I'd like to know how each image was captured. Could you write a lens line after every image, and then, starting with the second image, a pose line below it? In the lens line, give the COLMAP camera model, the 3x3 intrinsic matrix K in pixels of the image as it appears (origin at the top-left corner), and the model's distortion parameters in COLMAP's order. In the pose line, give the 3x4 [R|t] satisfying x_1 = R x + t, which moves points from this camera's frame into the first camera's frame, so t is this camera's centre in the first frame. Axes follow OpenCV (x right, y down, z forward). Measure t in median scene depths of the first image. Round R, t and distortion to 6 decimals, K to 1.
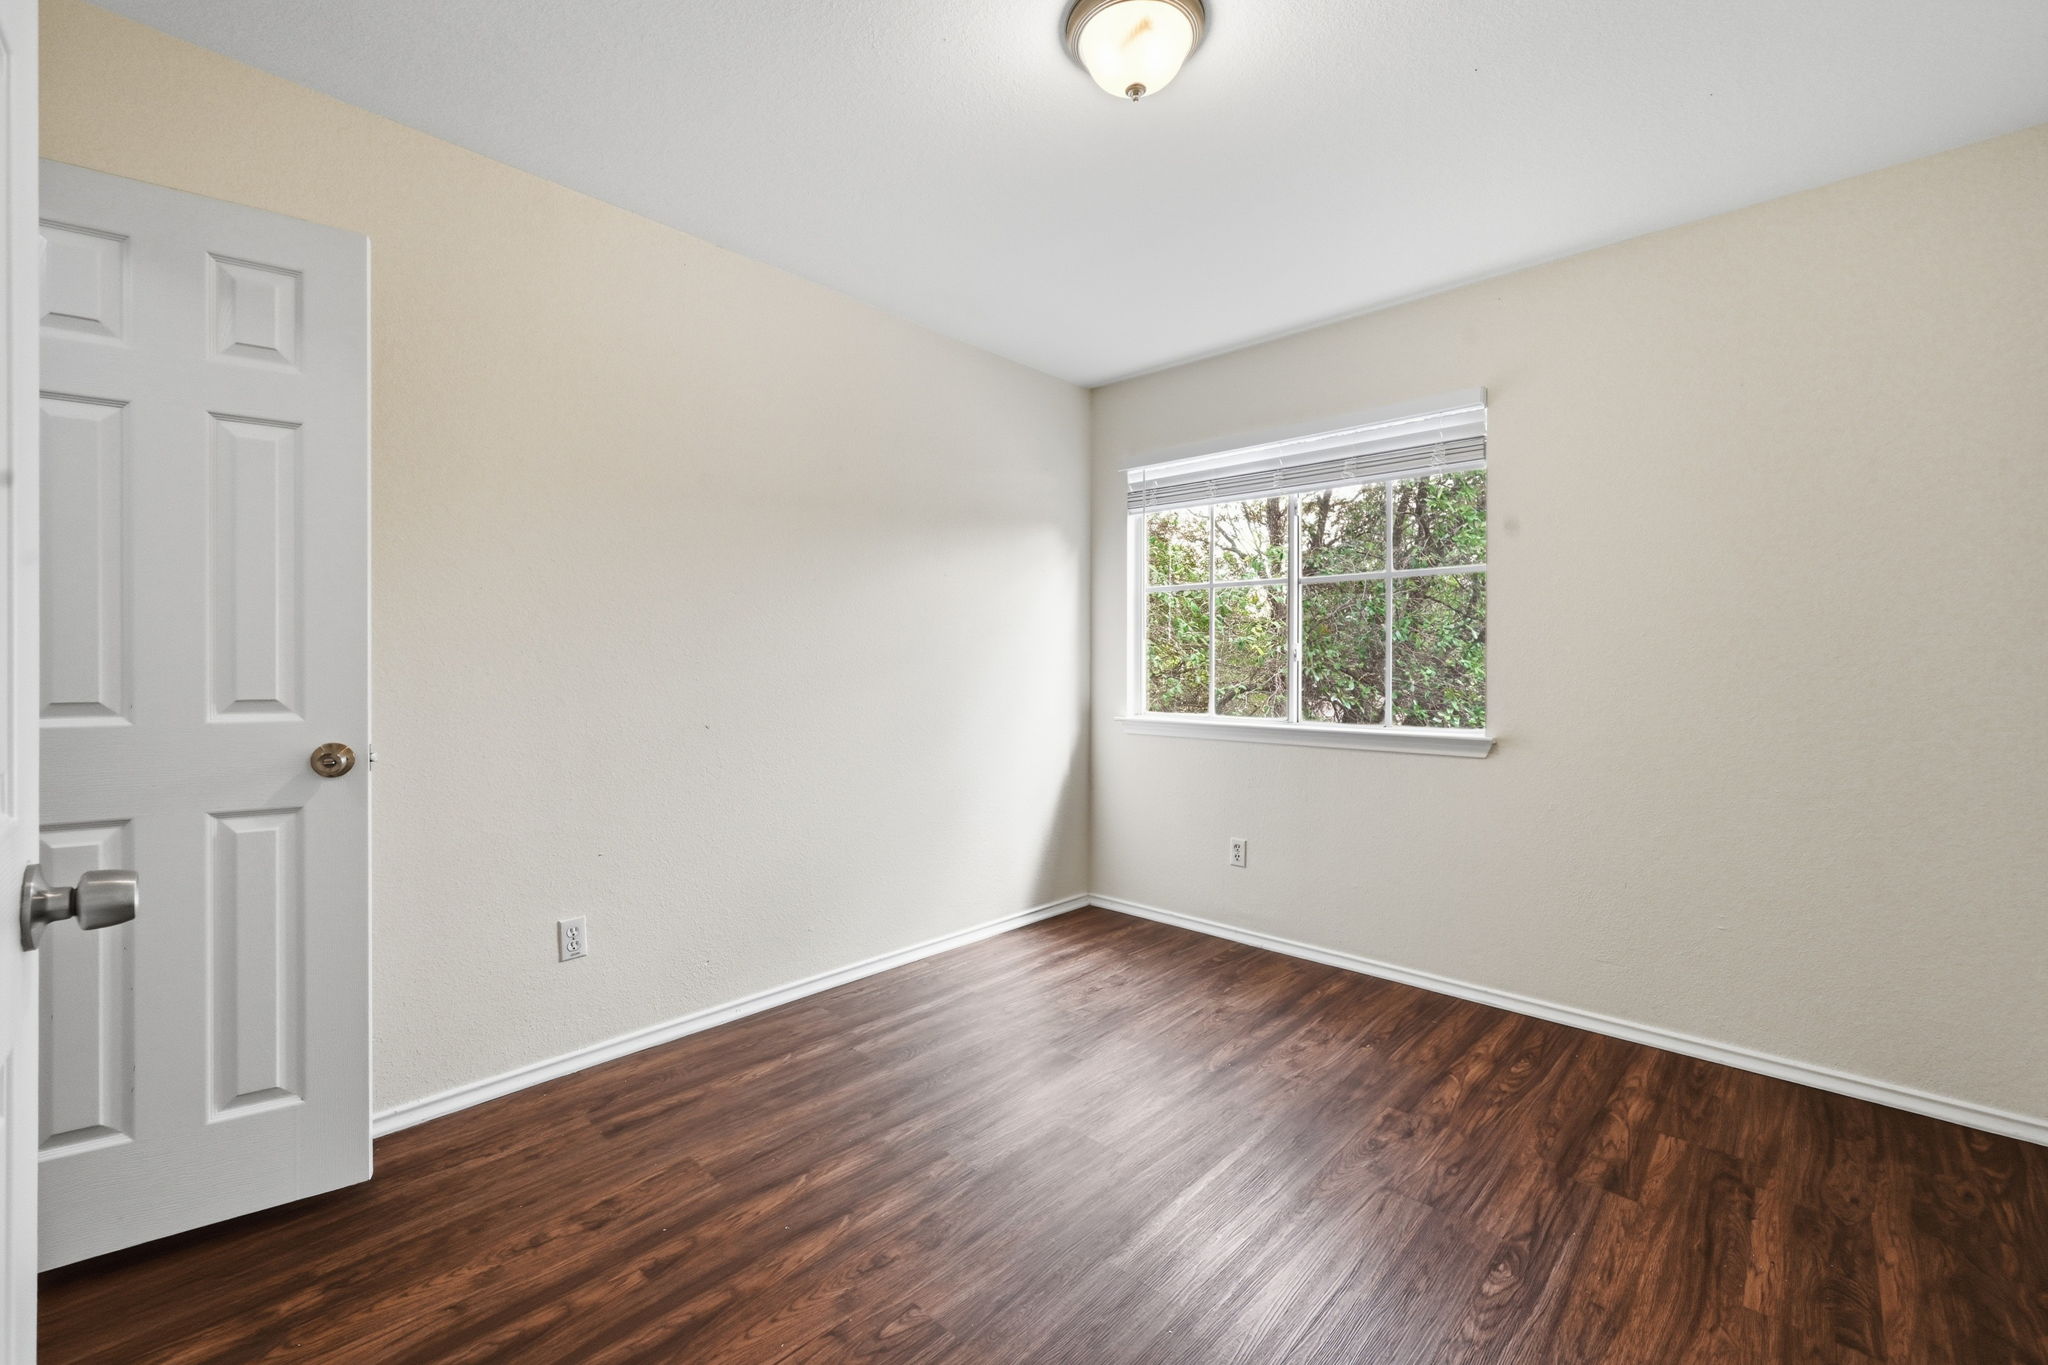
lens RADIAL K [[817.0, 0, 1018.0], [0, 817.0, 683.9], [0, 0, 1]] dist [-0.000942, -0.000036]
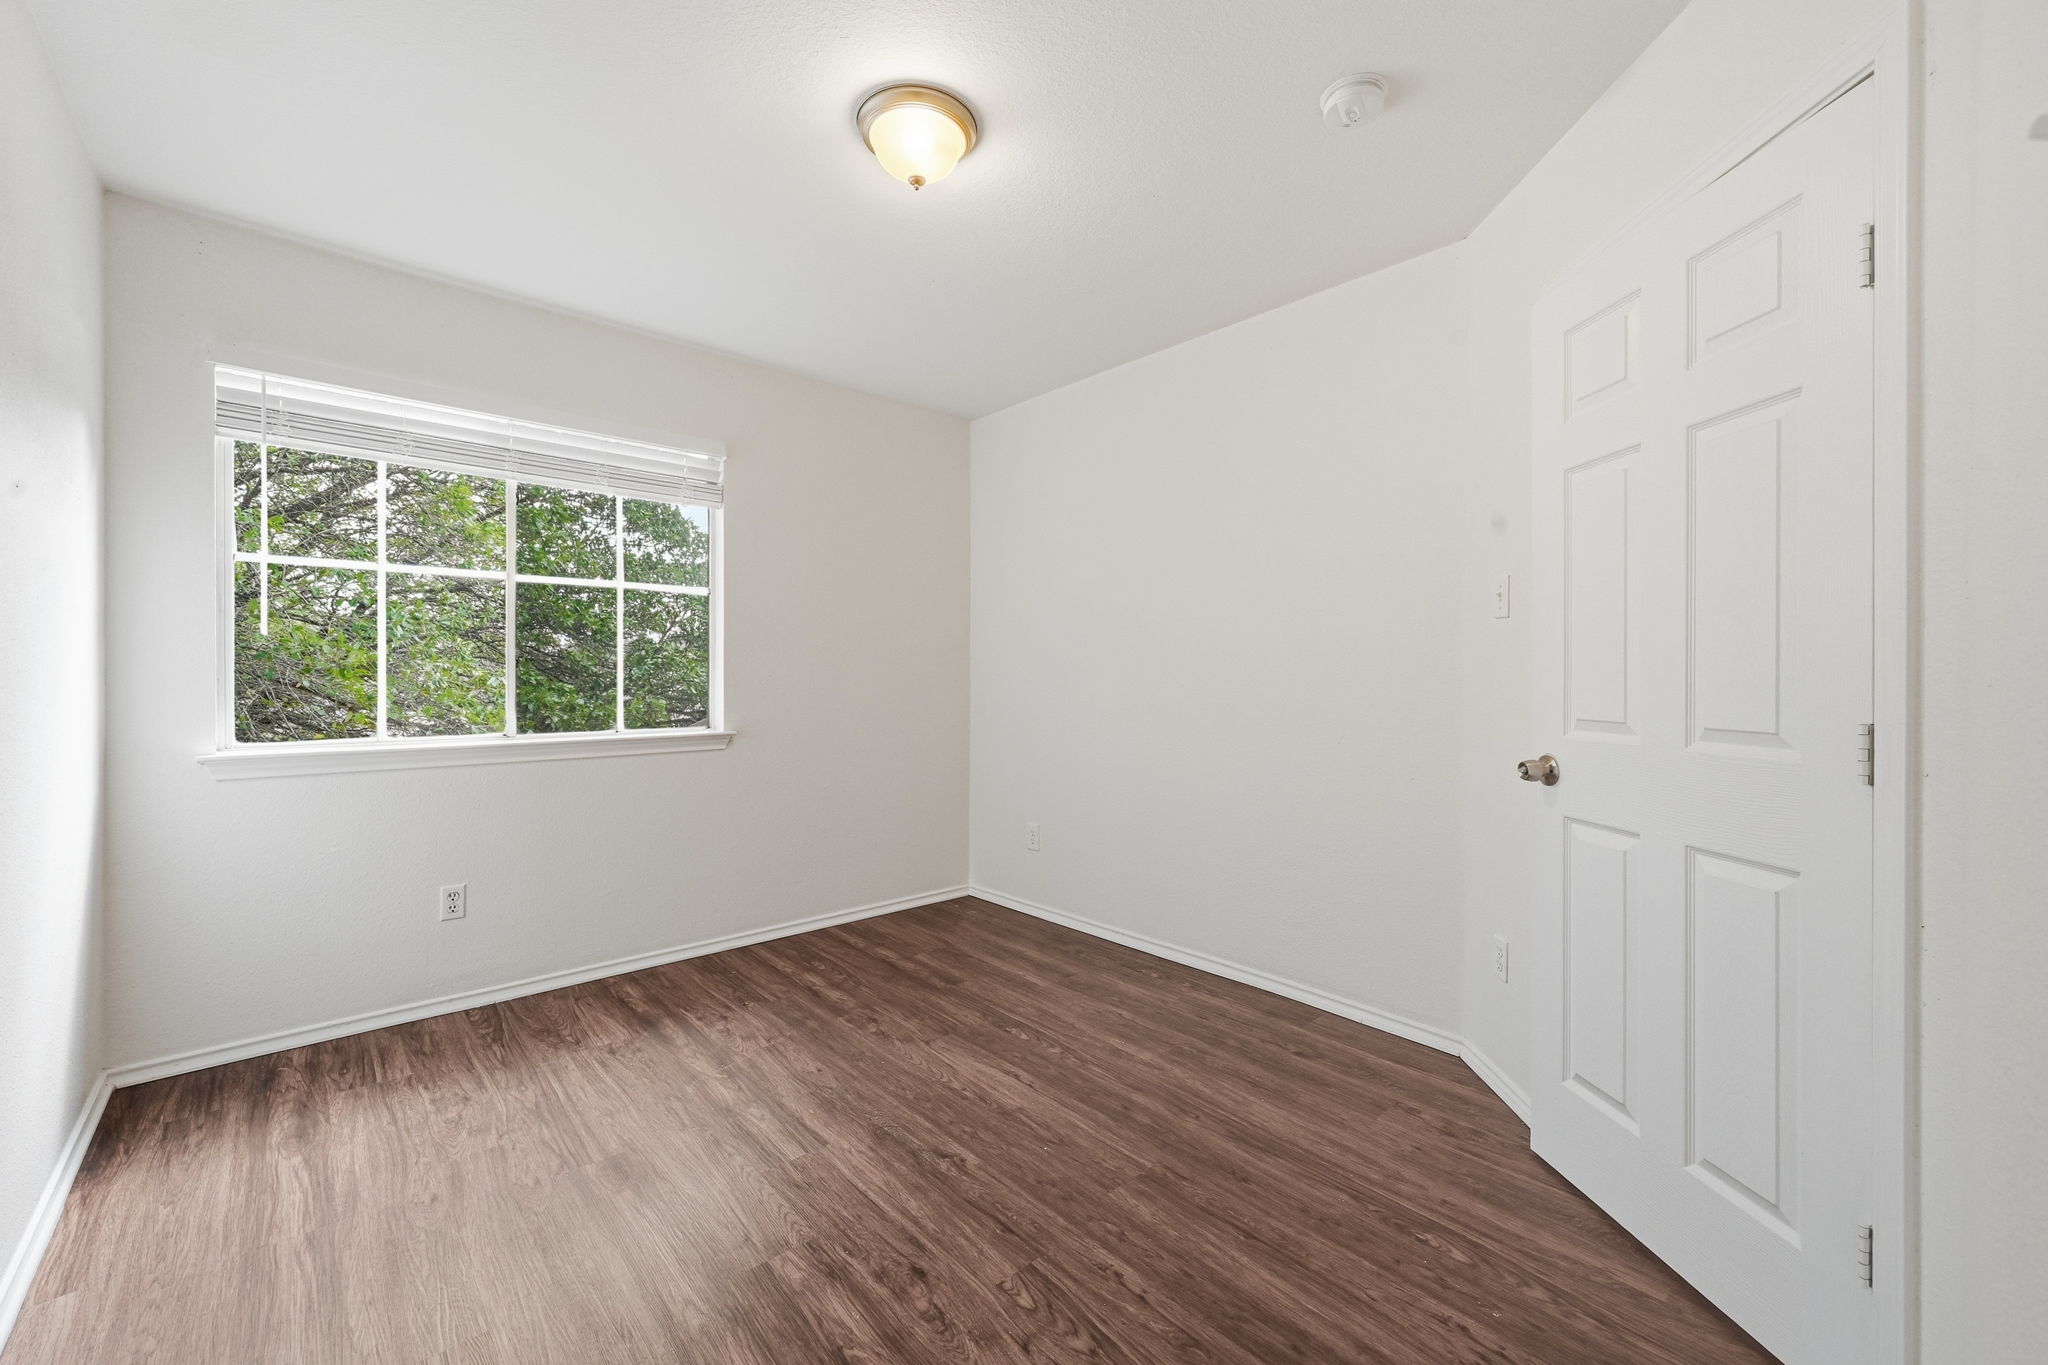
lens RADIAL K [[817.0, 0, 1018.0], [0, 817.0, 683.9], [0, 0, 1]] dist [-0.000942, -0.000036]
pose [[0.100682, -0.017836, 0.994759, -0.635385], [0.020471, 0.999665, 0.015852, -0.016291], [-0.994708, 0.018767, 0.101013, 0.469626]]
